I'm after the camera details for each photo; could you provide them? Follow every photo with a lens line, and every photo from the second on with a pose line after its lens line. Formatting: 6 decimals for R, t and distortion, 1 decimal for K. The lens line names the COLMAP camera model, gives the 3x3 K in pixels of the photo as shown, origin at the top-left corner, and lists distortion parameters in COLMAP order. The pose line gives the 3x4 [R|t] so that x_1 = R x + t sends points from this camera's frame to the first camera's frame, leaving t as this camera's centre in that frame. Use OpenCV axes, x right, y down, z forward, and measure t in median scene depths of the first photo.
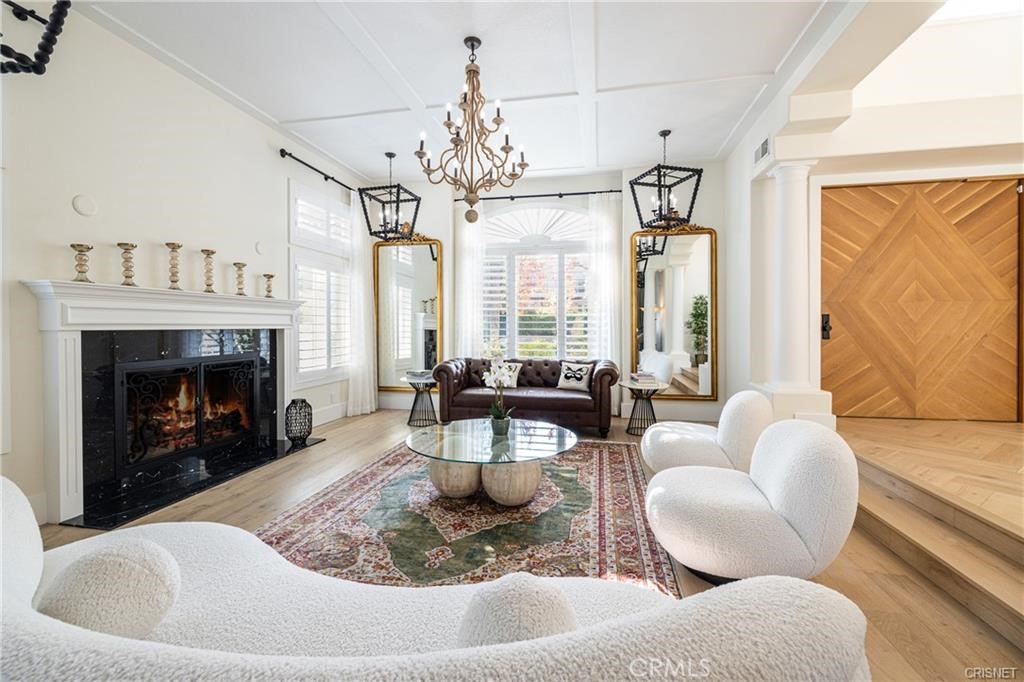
lens RADIAL K [[431.3, 0, 505.1], [0, 431.3, 334.1], [0, 0, 1]] dist [0.000019, -0.000016]
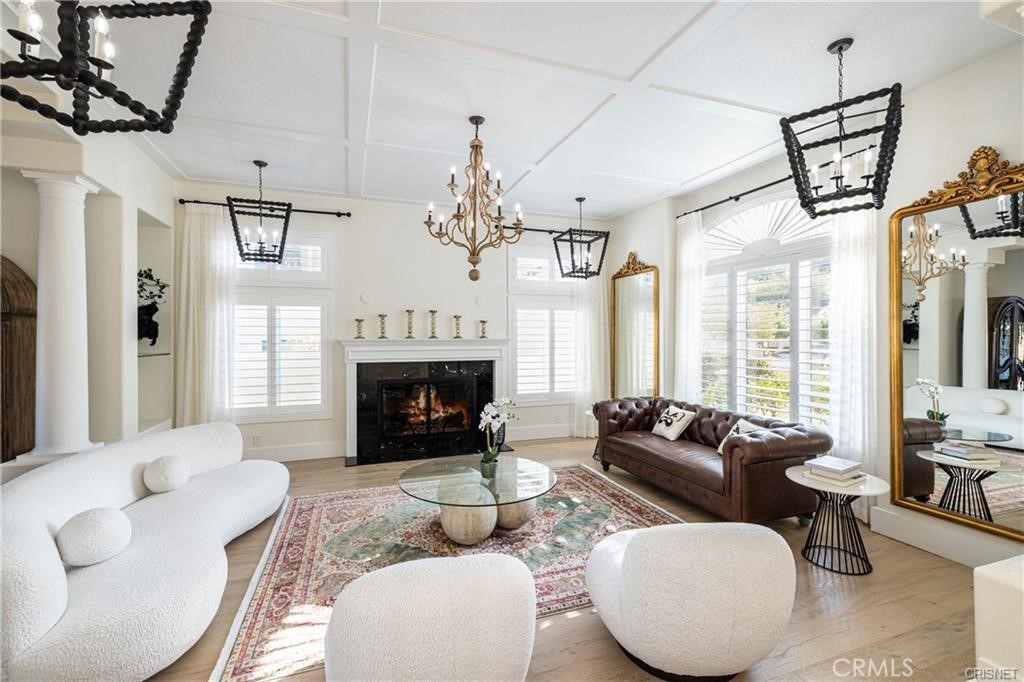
lens RADIAL K [[433.5, 0, 512.0], [0, 433.5, 341.0], [0, 0, 1]] dist [0.001763, 0.000185]
pose [[0.523657, 0.008091, -0.851891, 0.654547], [-0.014127, 0.999900, 0.000813, -0.072893], [0.851812, 0.011609, 0.523719, 0.344566]]
